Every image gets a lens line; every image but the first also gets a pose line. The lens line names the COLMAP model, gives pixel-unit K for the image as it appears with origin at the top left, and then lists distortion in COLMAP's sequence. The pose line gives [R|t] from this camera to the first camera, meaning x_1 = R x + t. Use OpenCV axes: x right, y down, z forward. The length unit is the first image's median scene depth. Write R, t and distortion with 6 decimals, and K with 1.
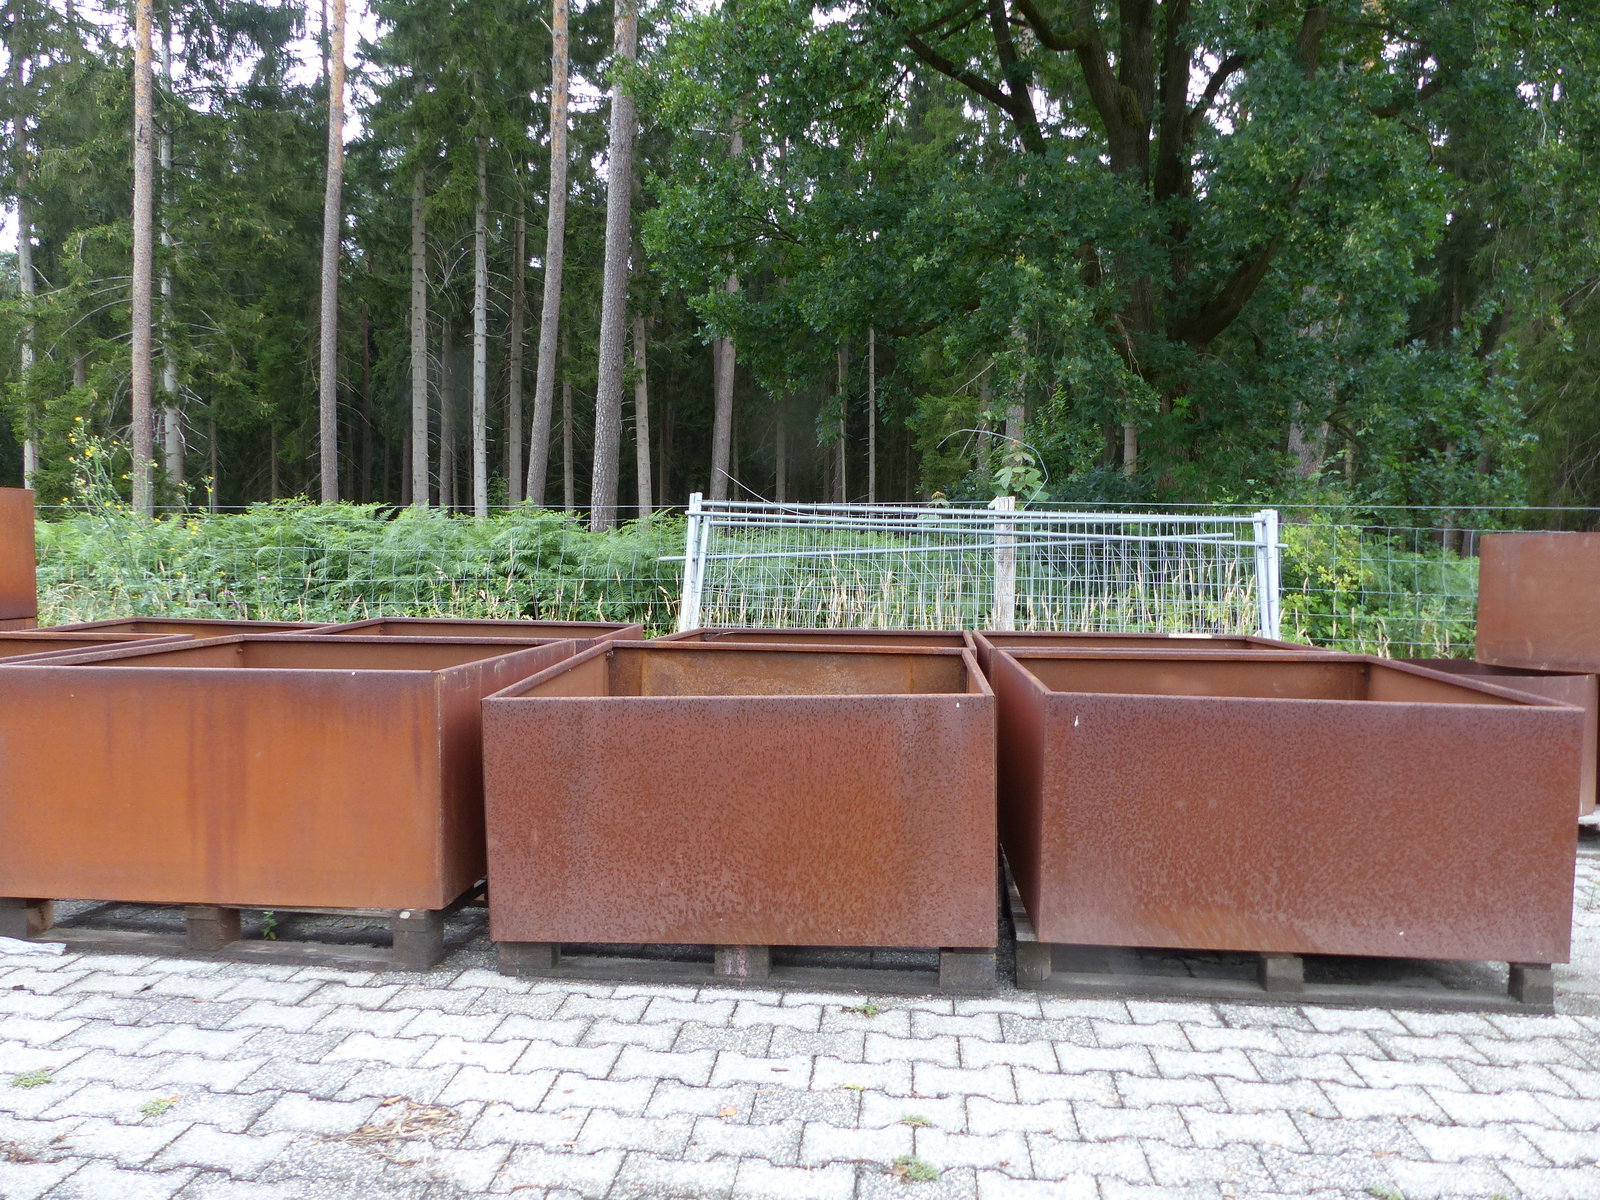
lens RADIAL K [[1212.5, 0, 800.0], [0, 1212.5, 600.0], [0, 0, 1]] dist [-0.036443, 0.036116]
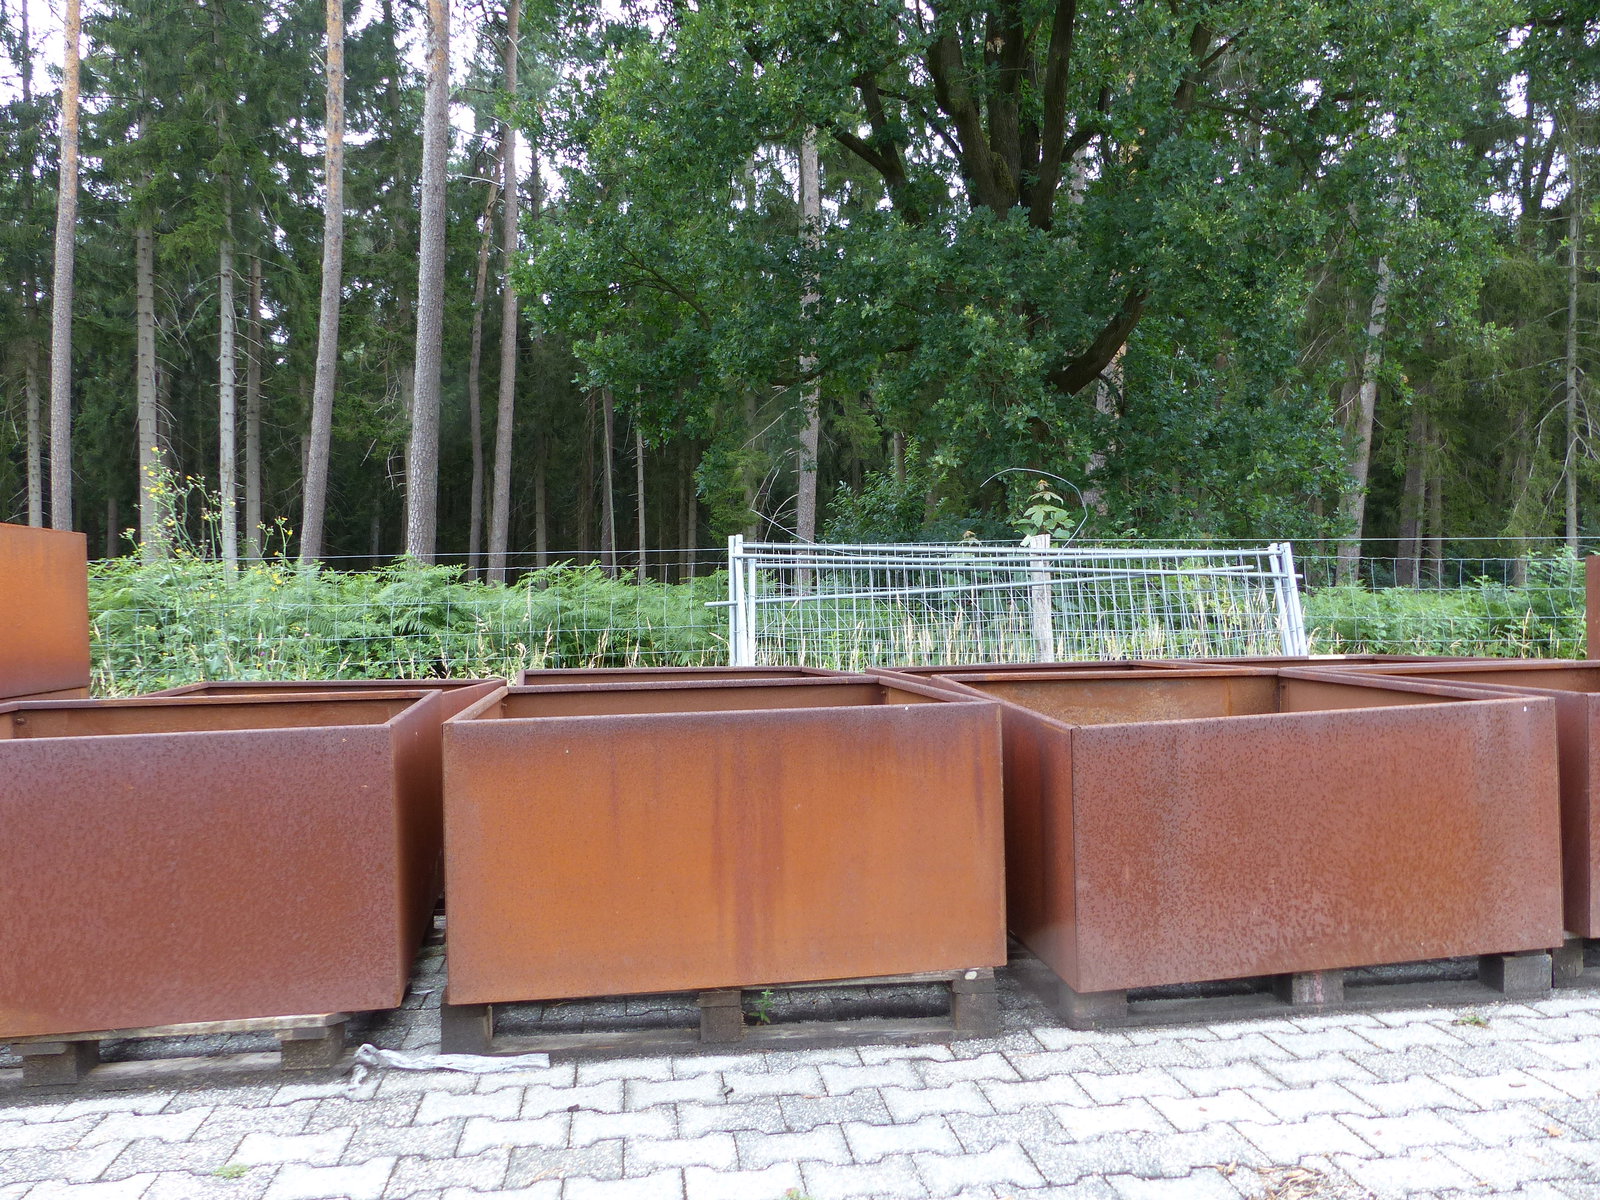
lens RADIAL K [[1212.5, 0, 800.0], [0, 1212.5, 600.0], [0, 0, 1]] dist [-0.036443, 0.036116]
pose [[0.973341, -0.025267, 0.227968, -0.641306], [0.036044, 0.998414, -0.043238, 0.015794], [-0.226514, 0.050302, 0.972708, 0.136988]]
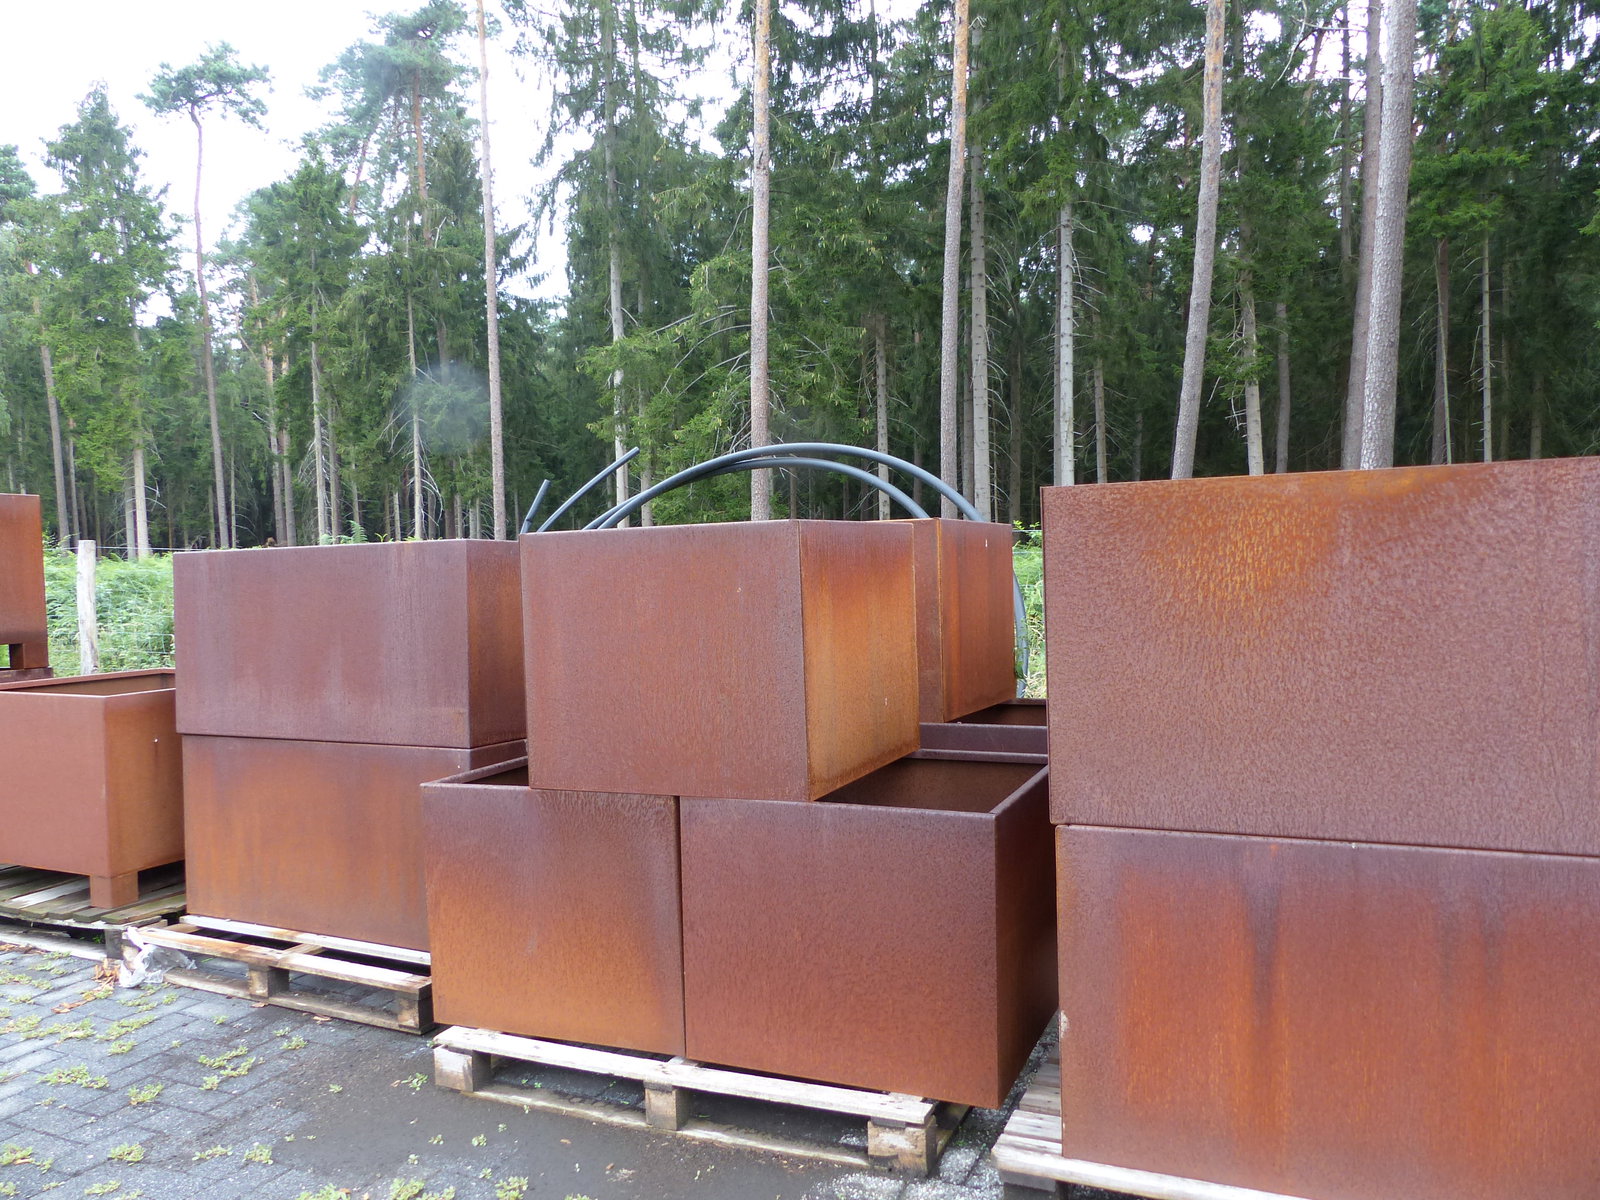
lens RADIAL K [[1212.5, 0, 800.0], [0, 1212.5, 600.0], [0, 0, 1]] dist [-0.036443, 0.036116]
pose [[0.943269, -0.017348, -0.331576, -1.880124], [0.015319, 0.999845, -0.008730, -0.102086], [0.331676, 0.003155, 0.943388, 0.570678]]
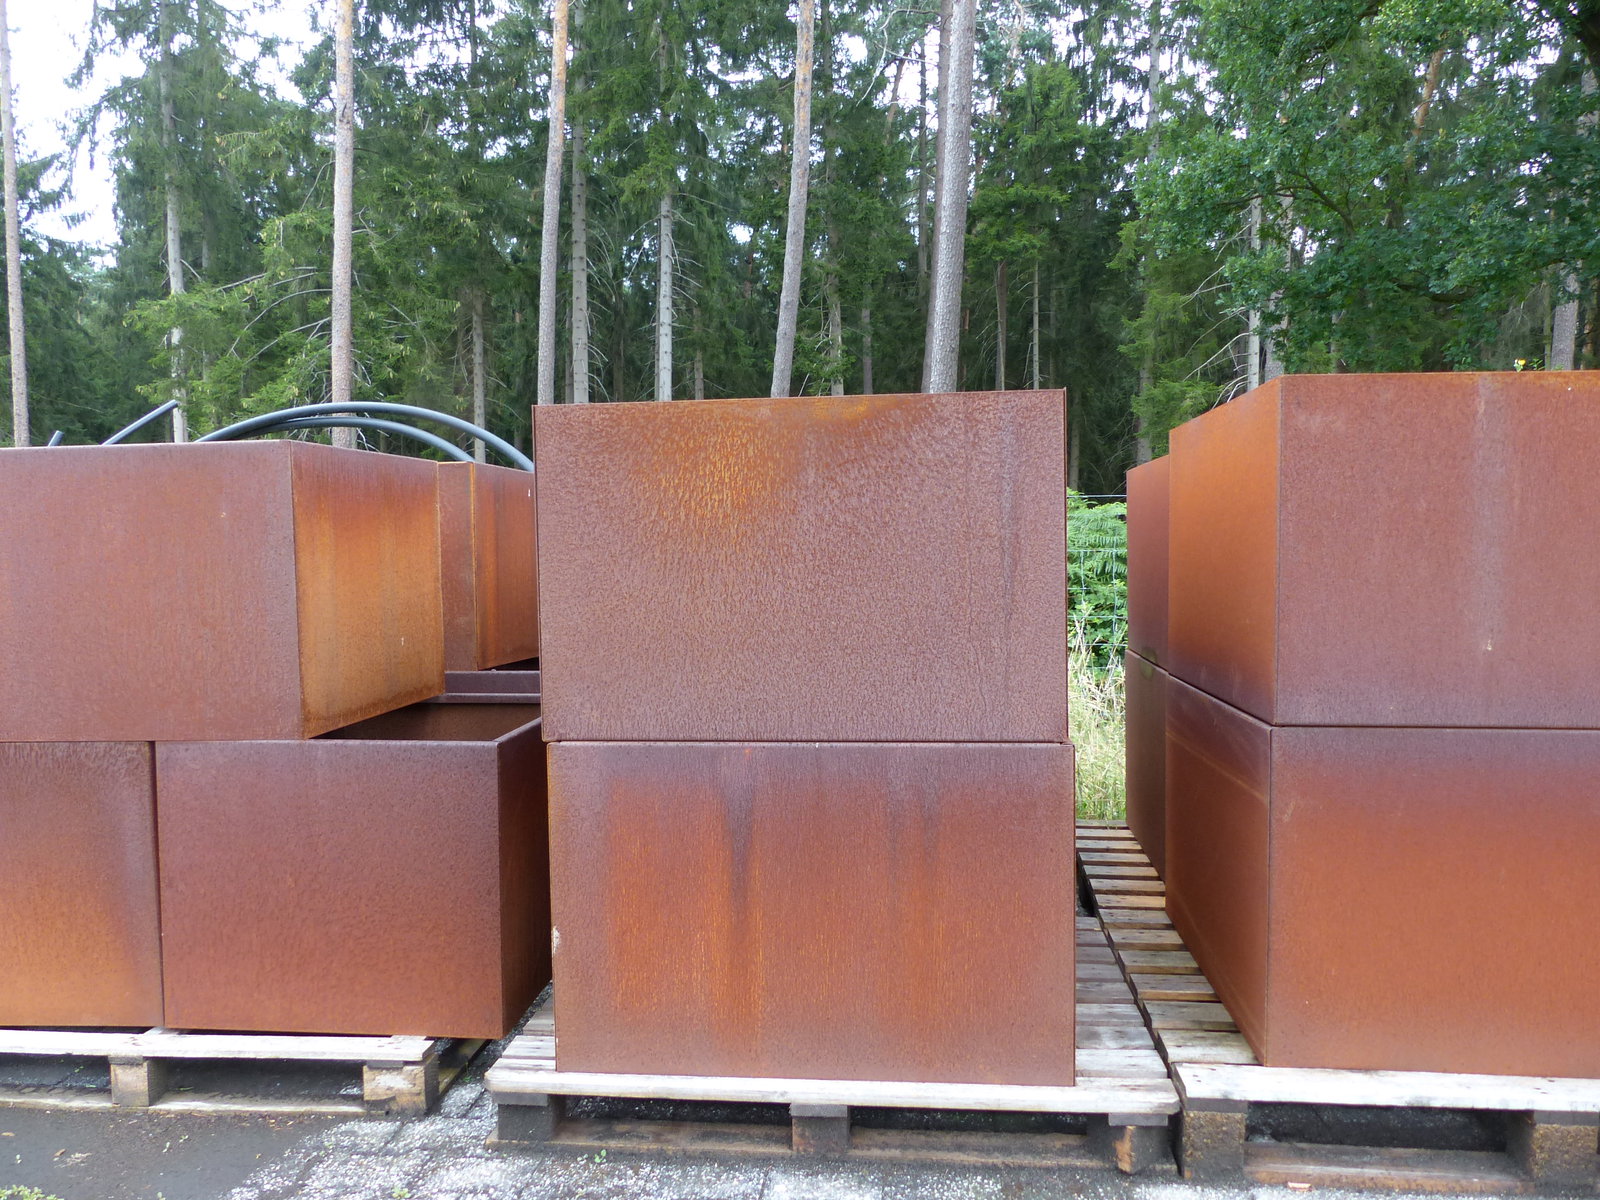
lens RADIAL K [[1211.6, 0, 813.3], [0, 1211.6, 601.9], [0, 0, 1]] dist [-0.035011, 0.026131]
pose [[0.999894, -0.013841, -0.004488, -1.816958], [0.013869, 0.999884, 0.006365, -0.060640], [0.004400, -0.006427, 0.999970, 0.578303]]
